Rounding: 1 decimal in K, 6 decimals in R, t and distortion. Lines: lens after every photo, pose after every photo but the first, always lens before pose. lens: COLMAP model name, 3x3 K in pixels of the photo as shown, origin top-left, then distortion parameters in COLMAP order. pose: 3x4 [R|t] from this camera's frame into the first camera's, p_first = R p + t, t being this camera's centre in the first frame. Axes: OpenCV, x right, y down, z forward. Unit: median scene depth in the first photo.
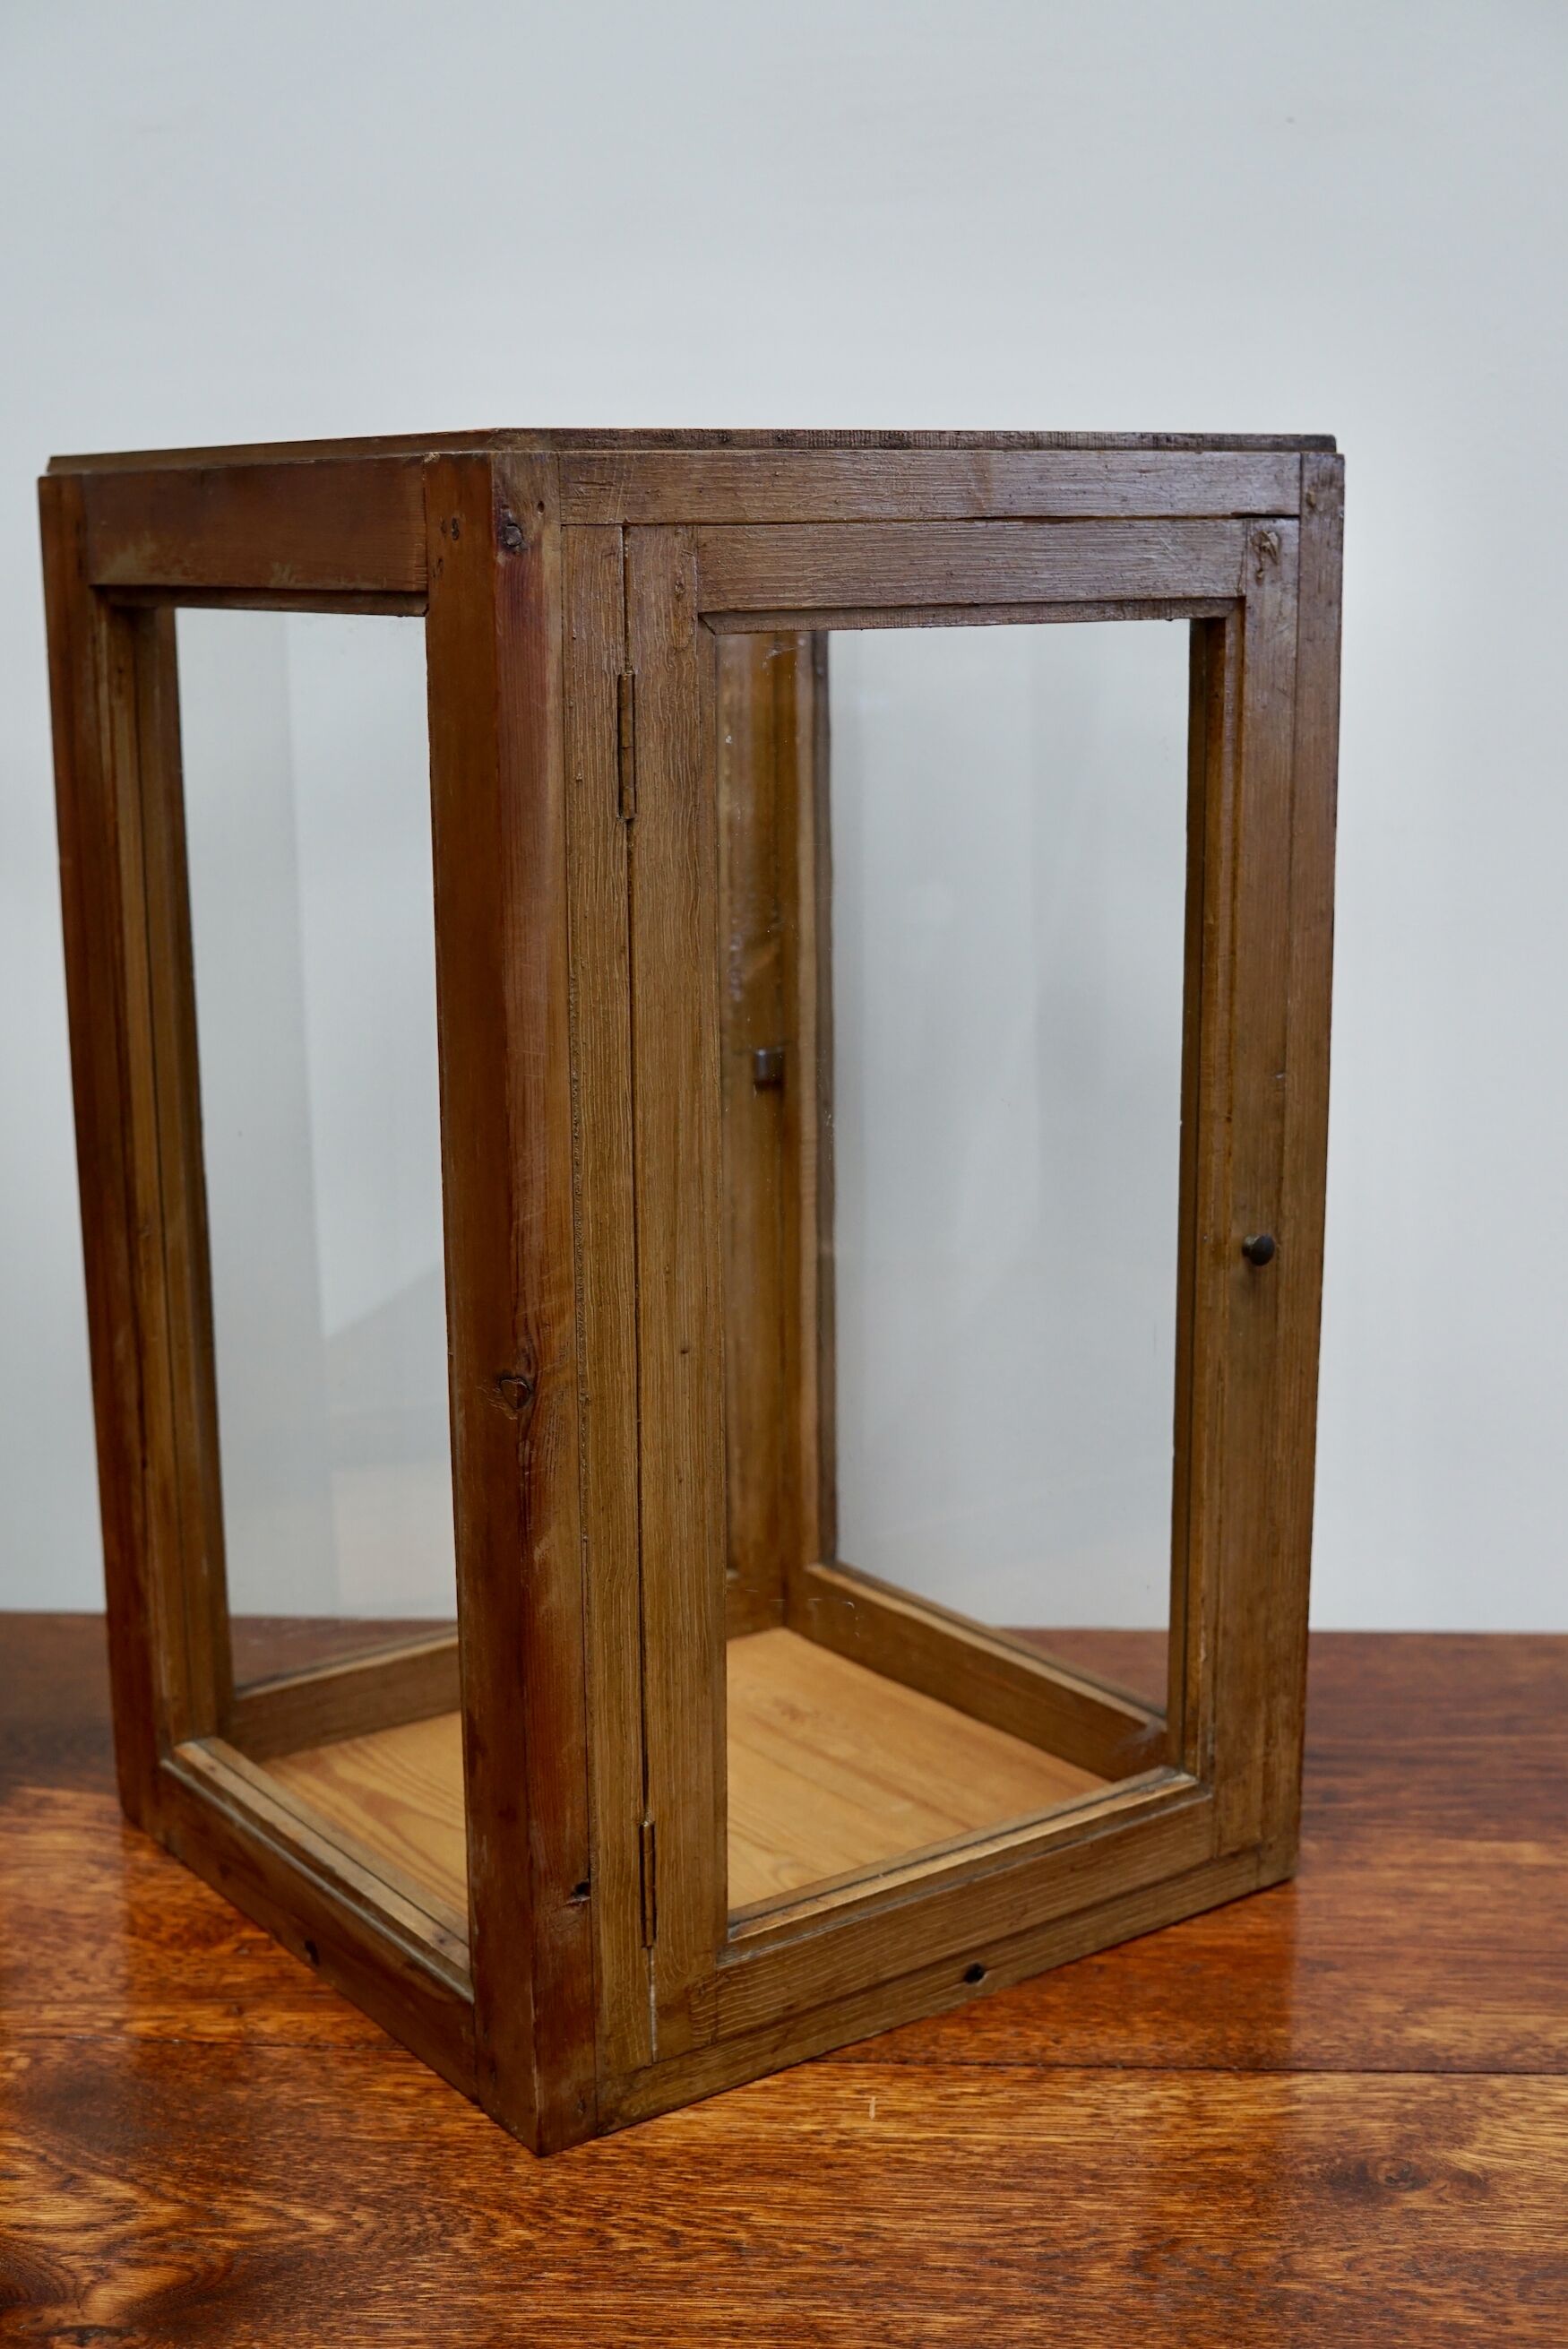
lens RADIAL K [[3023.8, 0, 794.2], [0, 3023.8, 1166.7], [0, 0, 1]] dist [-0.140011, 0.267172]
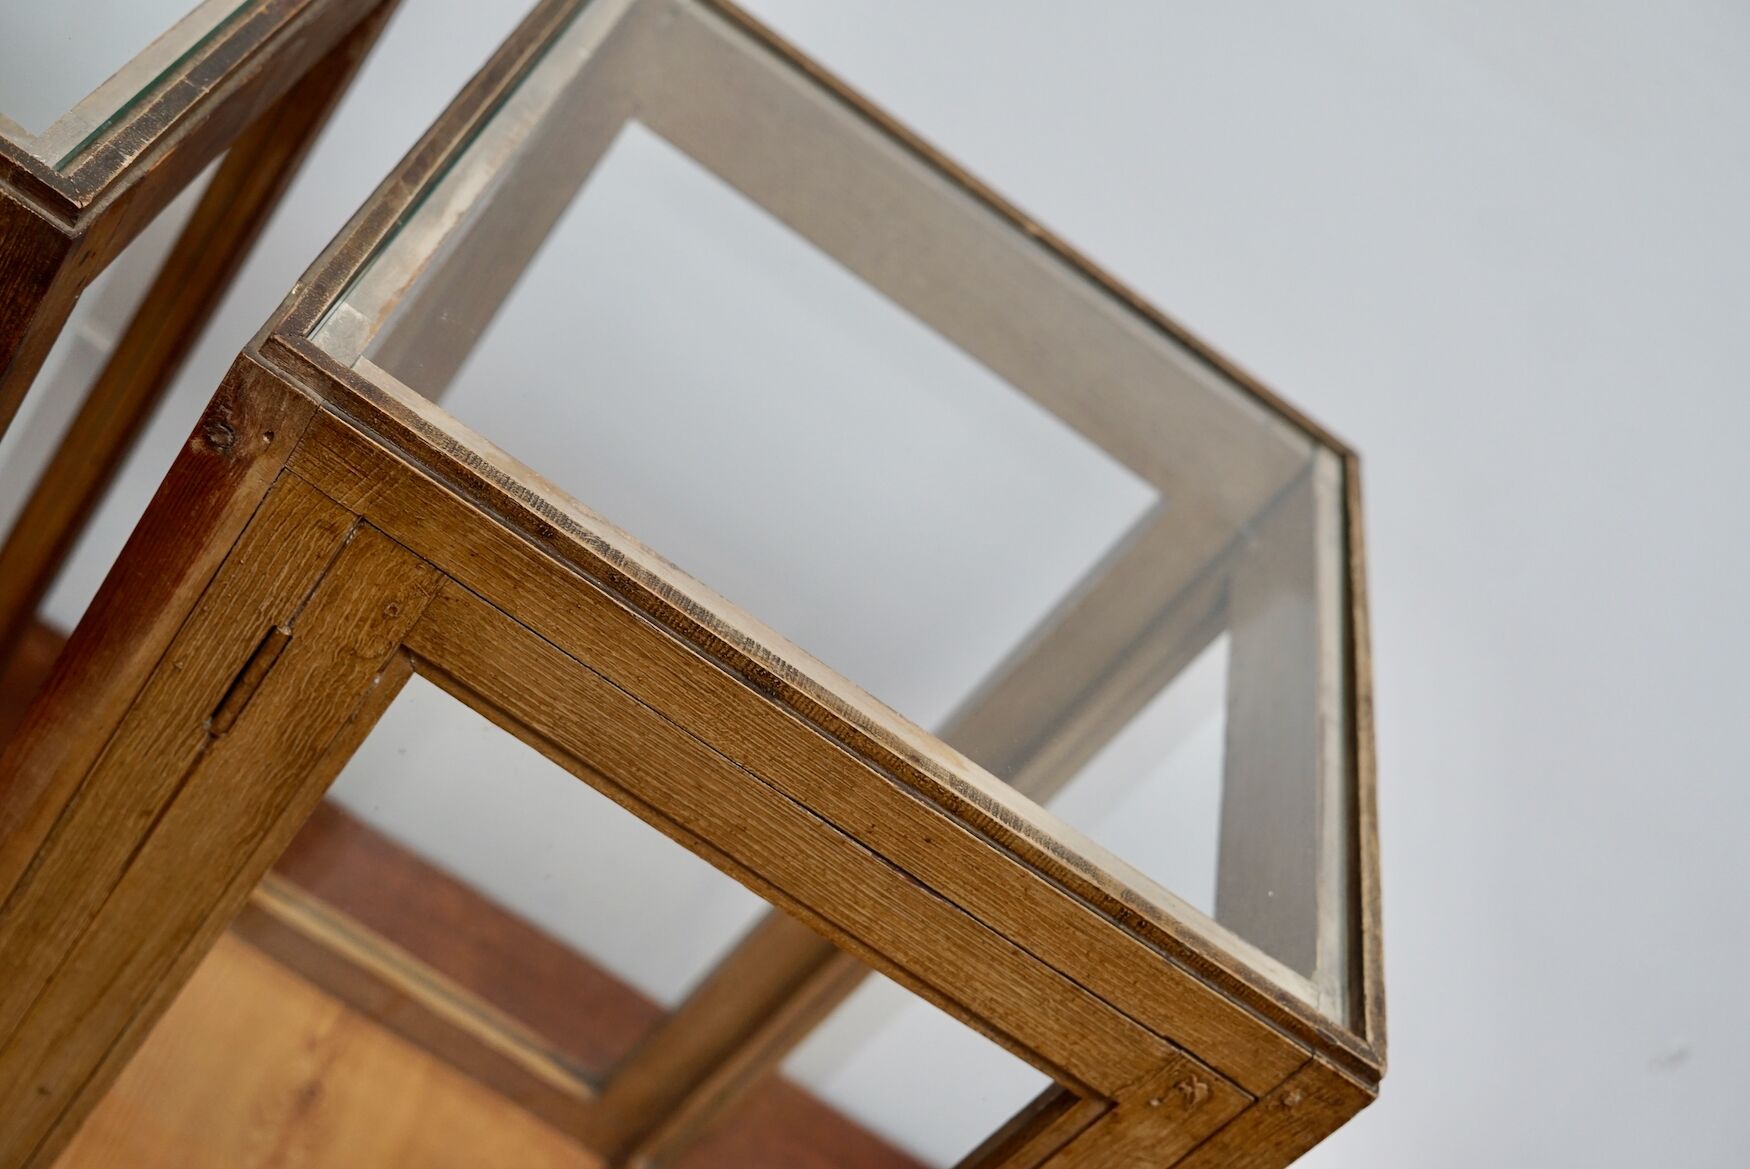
lens RADIAL K [[2278.7, 0, 873.4], [0, 2278.7, 622.4], [0, 0, 1]] dist [-0.139944, 0.301256]
pose [[0.555188, 0.774156, -0.304055, 0.211778], [-0.685545, 0.632935, 0.359750, -0.470935], [0.470950, 0.008715, 0.882117, 0.478371]]
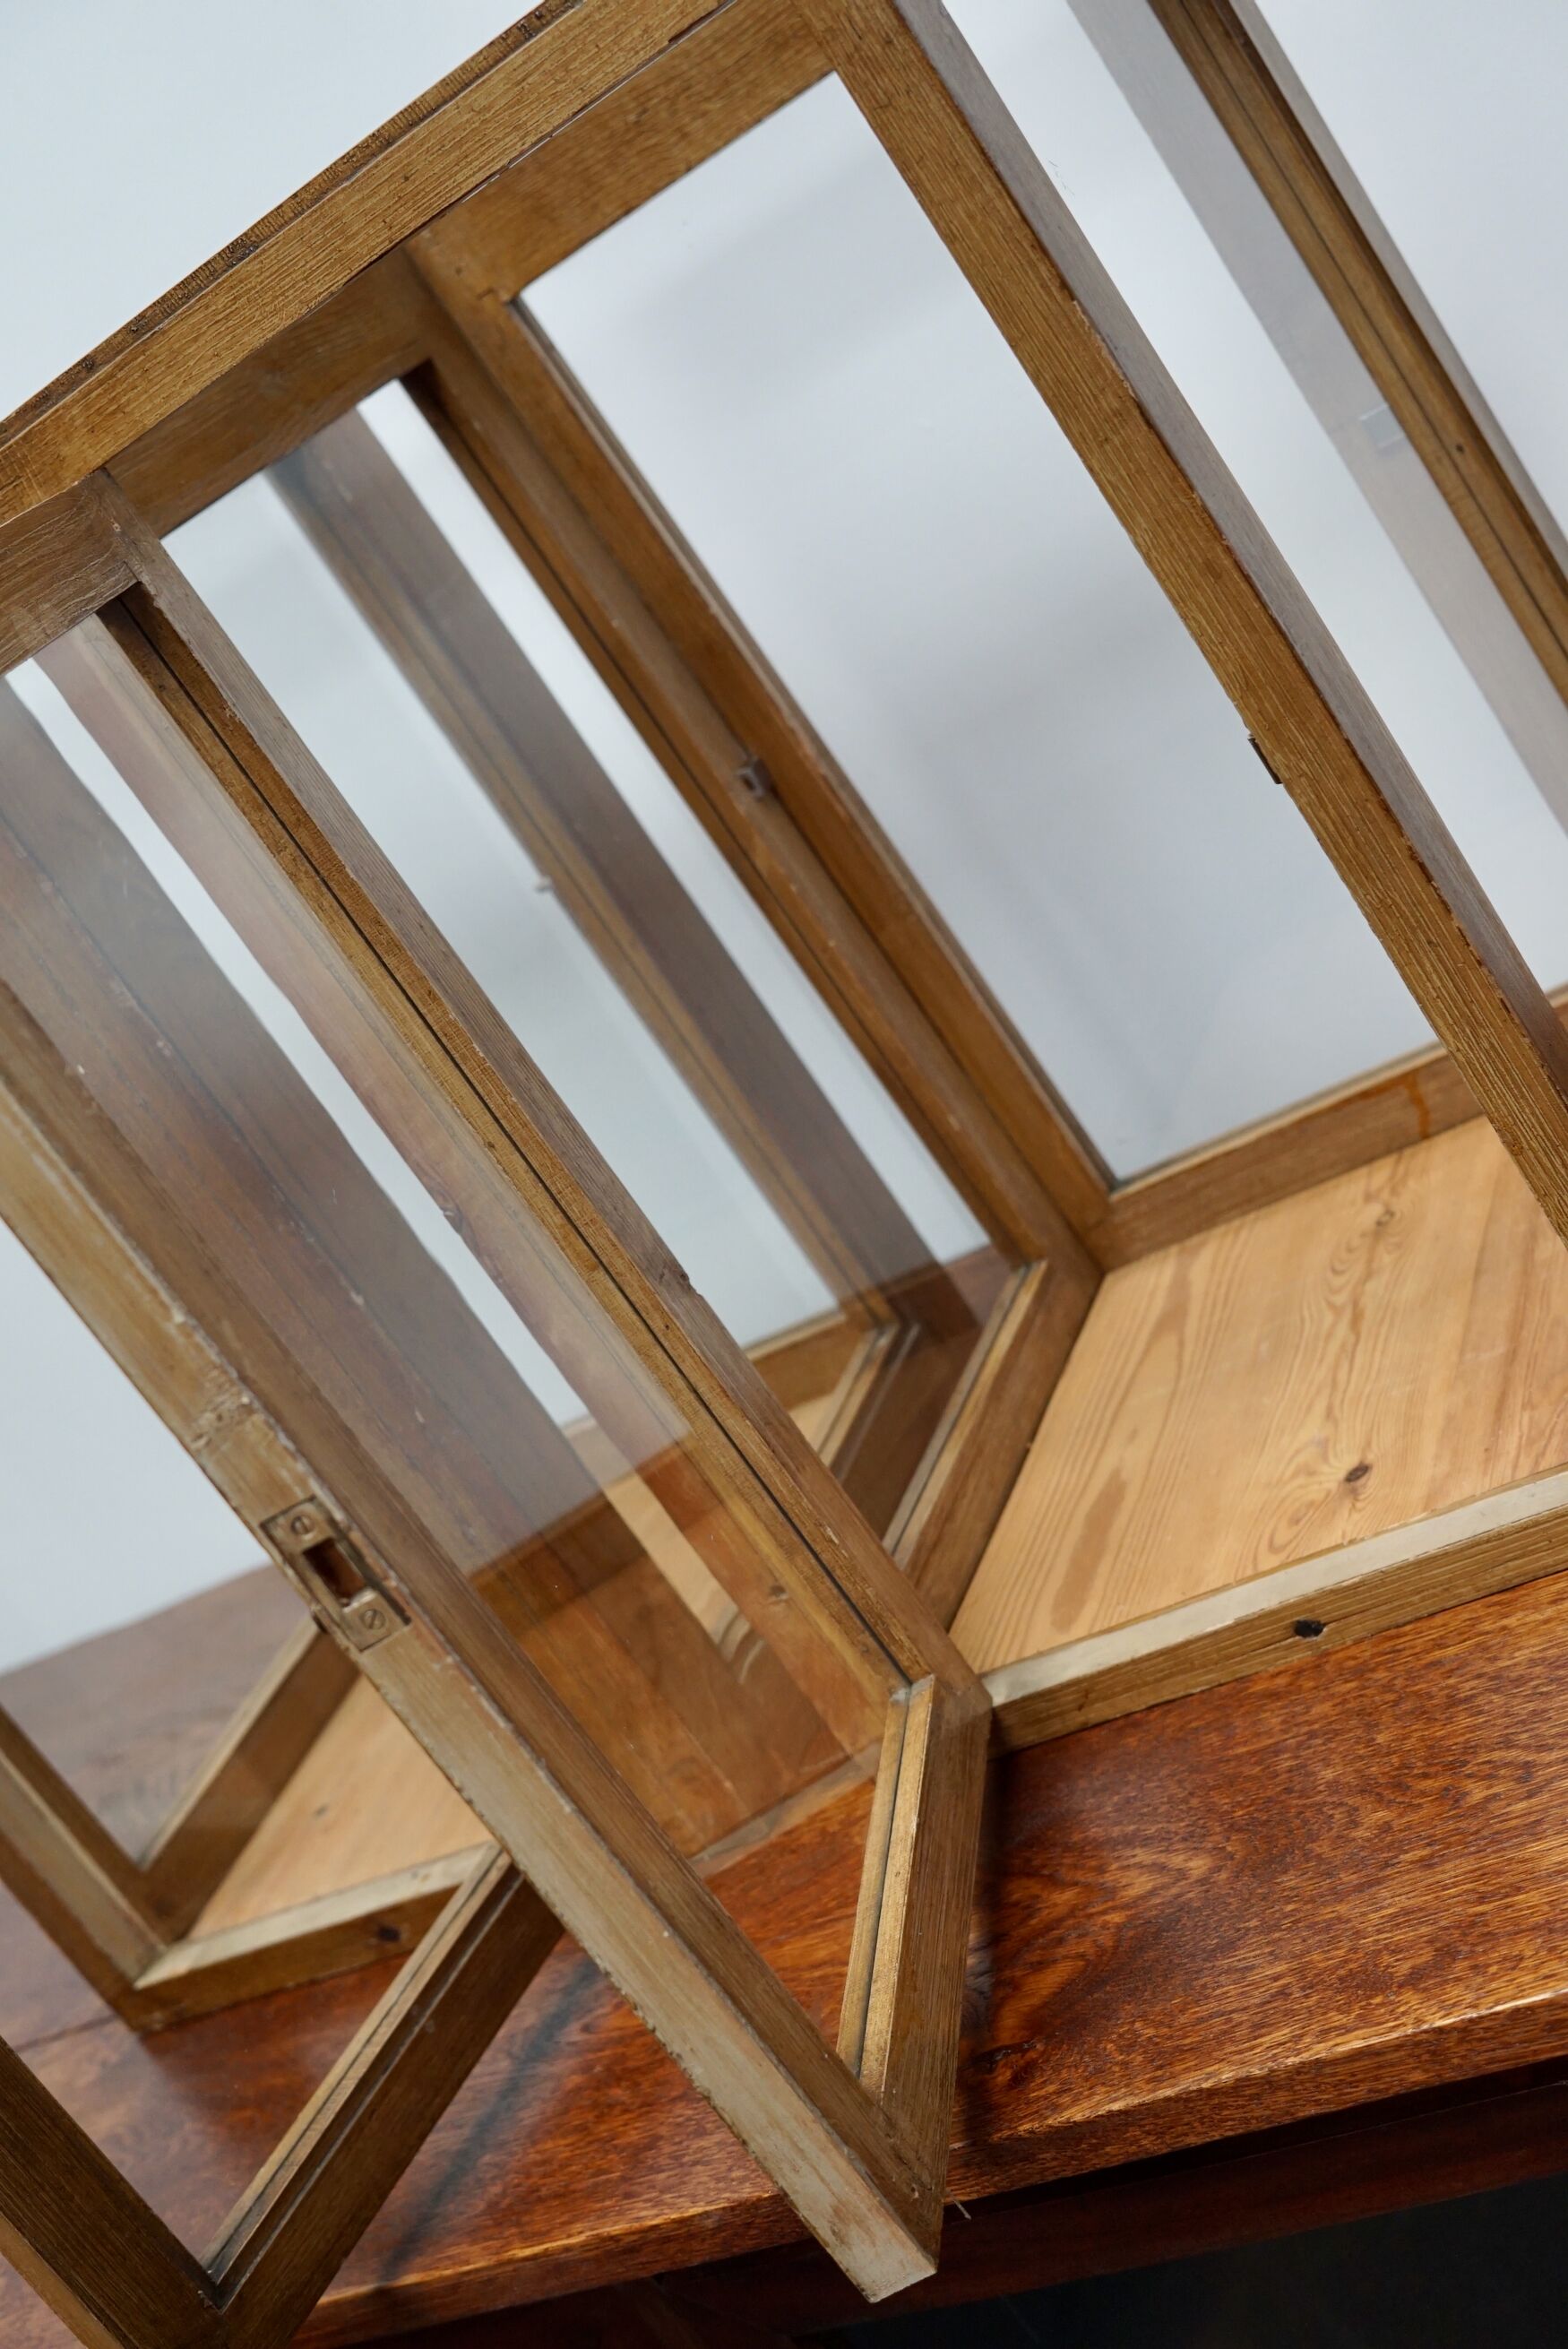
lens RADIAL K [[3058.3, 0, 787.1], [0, 3058.3, 1164.9], [0, 0, 1]] dist [-0.139944, 0.301256]
pose [[0.452715, 0.004512, -0.891644, 0.891707], [0.386616, 0.900104, 0.200851, -0.110614], [0.803478, -0.435652, 0.405746, 0.628761]]
